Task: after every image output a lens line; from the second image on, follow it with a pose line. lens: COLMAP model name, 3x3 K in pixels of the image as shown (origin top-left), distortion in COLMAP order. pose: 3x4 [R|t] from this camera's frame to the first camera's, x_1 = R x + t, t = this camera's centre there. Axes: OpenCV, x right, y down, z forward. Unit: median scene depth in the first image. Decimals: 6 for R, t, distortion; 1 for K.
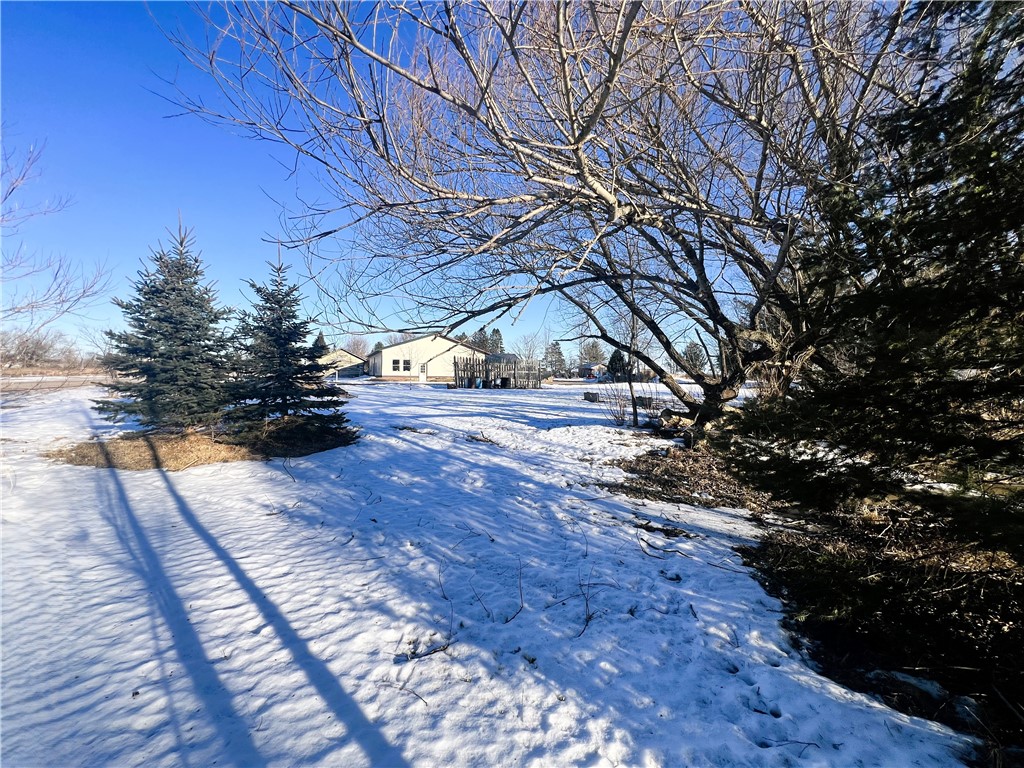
lens RADIAL K [[355.1, 0, 511.5], [0, 355.1, 382.2], [0, 0, 1]] dist [0.000181, -0.000163]
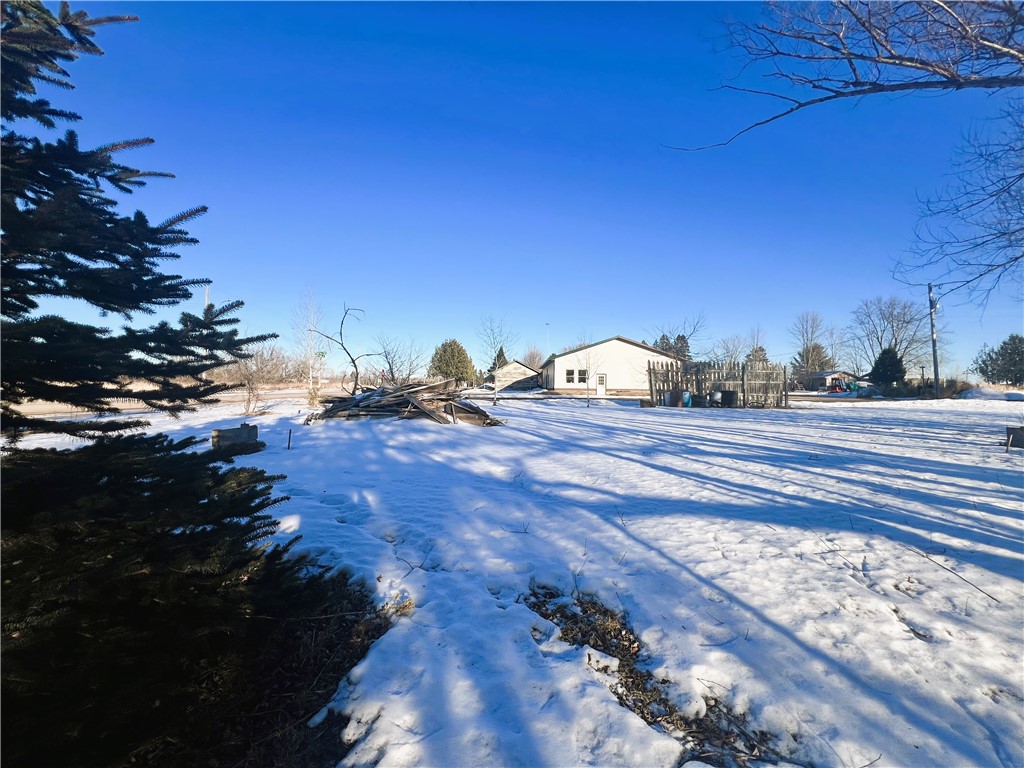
lens RADIAL K [[355.1, 0, 508.8], [0, 355.1, 382.4], [0, 0, 1]] dist [0.000181, -0.000163]
pose [[0.884492, -0.011525, -0.466414, -0.058078], [-0.004849, 0.999414, -0.033889, -0.003249], [0.466531, 0.032236, 0.883917, 0.177937]]
